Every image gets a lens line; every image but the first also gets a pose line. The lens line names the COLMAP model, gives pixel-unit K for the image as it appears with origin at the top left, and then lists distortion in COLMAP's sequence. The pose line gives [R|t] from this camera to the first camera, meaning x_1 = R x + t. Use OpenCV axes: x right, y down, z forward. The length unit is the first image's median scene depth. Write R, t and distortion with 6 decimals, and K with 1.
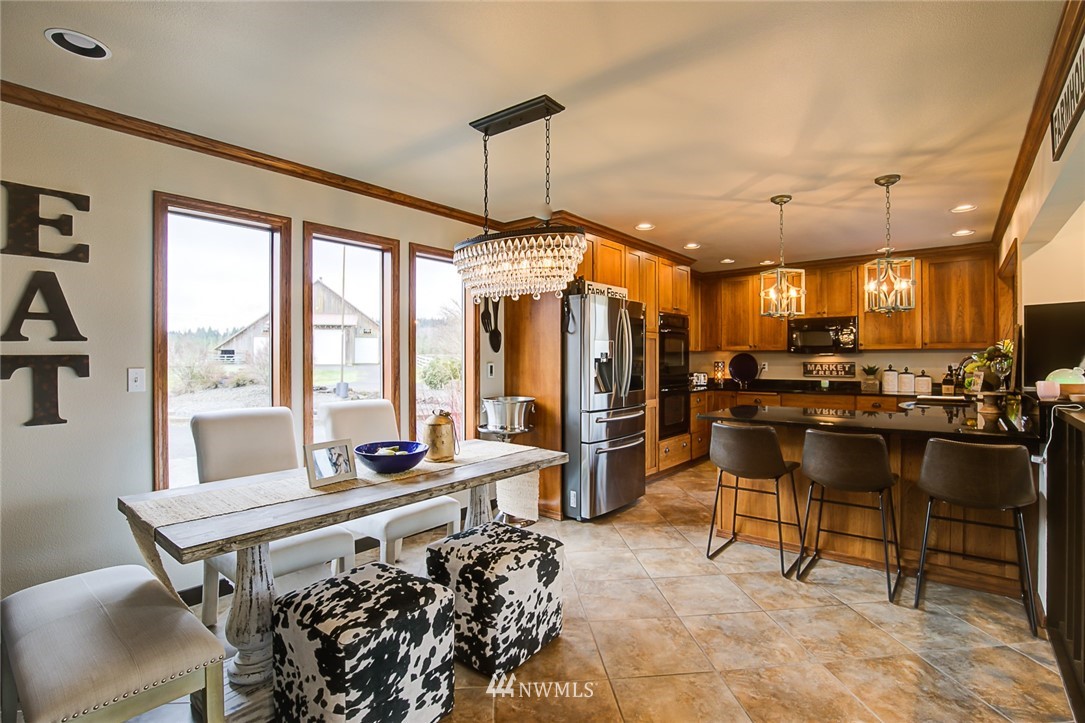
lens RADIAL K [[499.5, 0, 569.6], [0, 499.5, 359.3], [0, 0, 1]] dist [-0.030530, 0.003401]
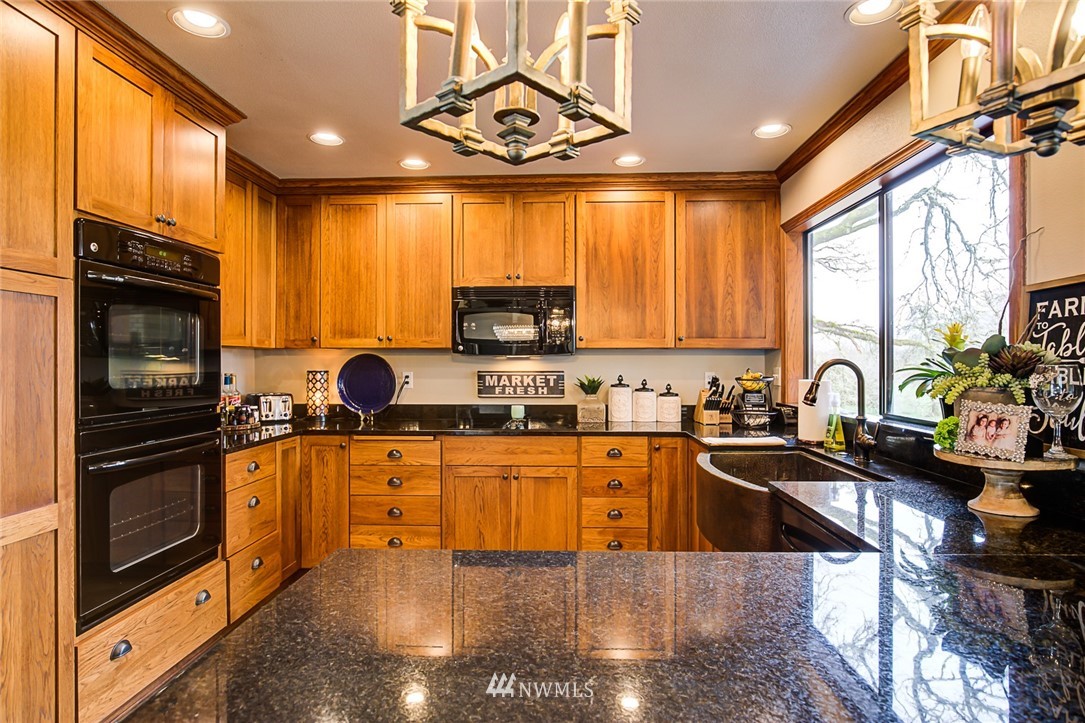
lens RADIAL K [[578.8, 0, 545.8], [0, 578.8, 364.5], [0, 0, 1]] dist [-0.015067, 0.001855]
pose [[0.817362, 0.000222, 0.576125, 0.279737], [-0.000787, 0.999999, 0.000731, -0.003082], [-0.576124, -0.001050, 0.817361, 0.730011]]
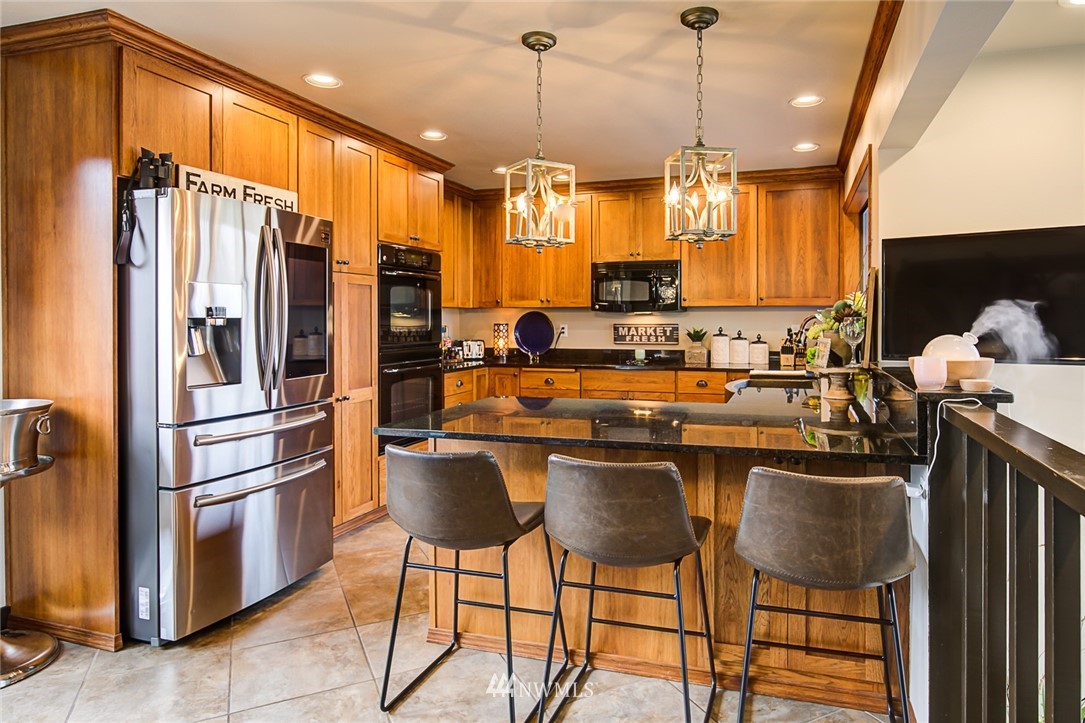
lens RADIAL K [[639.7, 0, 593.8], [0, 639.7, 326.9], [0, 0, 1]] dist [-0.007587, -0.000683]
pose [[0.936382, -0.004304, 0.350955, 0.200725], [0.000857, 0.999950, 0.009975, 0.000986], [-0.350981, -0.009040, 0.936339, 0.251273]]
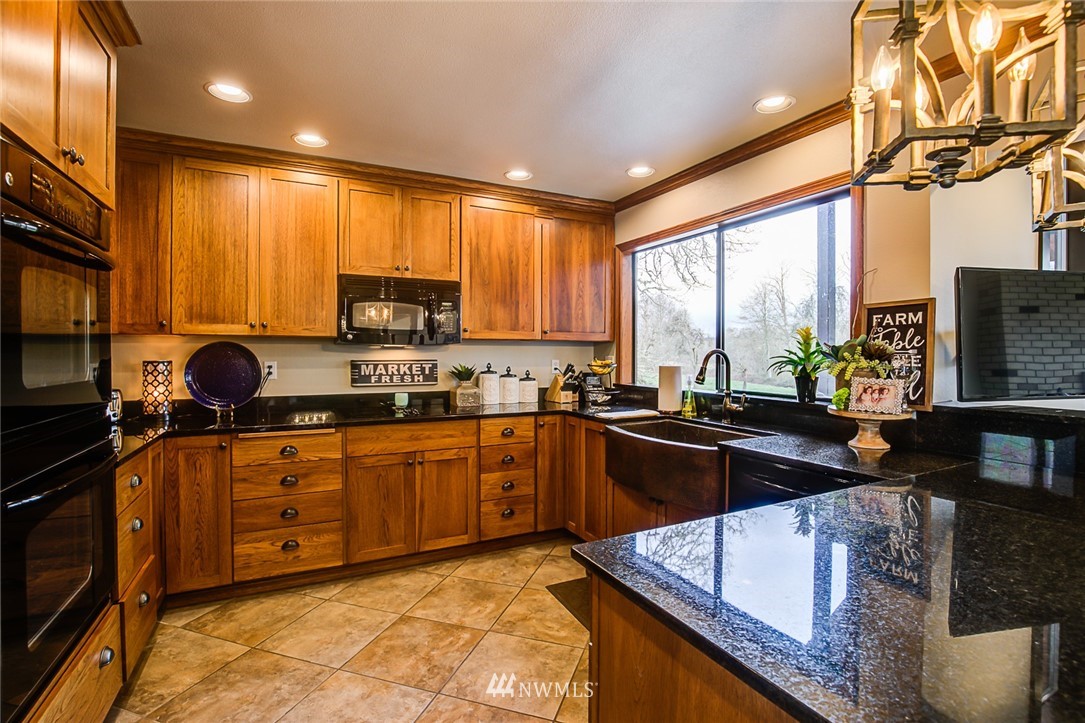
lens RADIAL K [[499.5, 0, 543.4], [0, 499.5, 358.8], [0, 0, 1]] dist [-0.030530, 0.003401]
pose [[0.437189, -0.008368, 0.899331, 0.134578], [-0.001666, 0.999947, 0.010114, -0.002478], [-0.899368, -0.005920, 0.437152, 0.948281]]
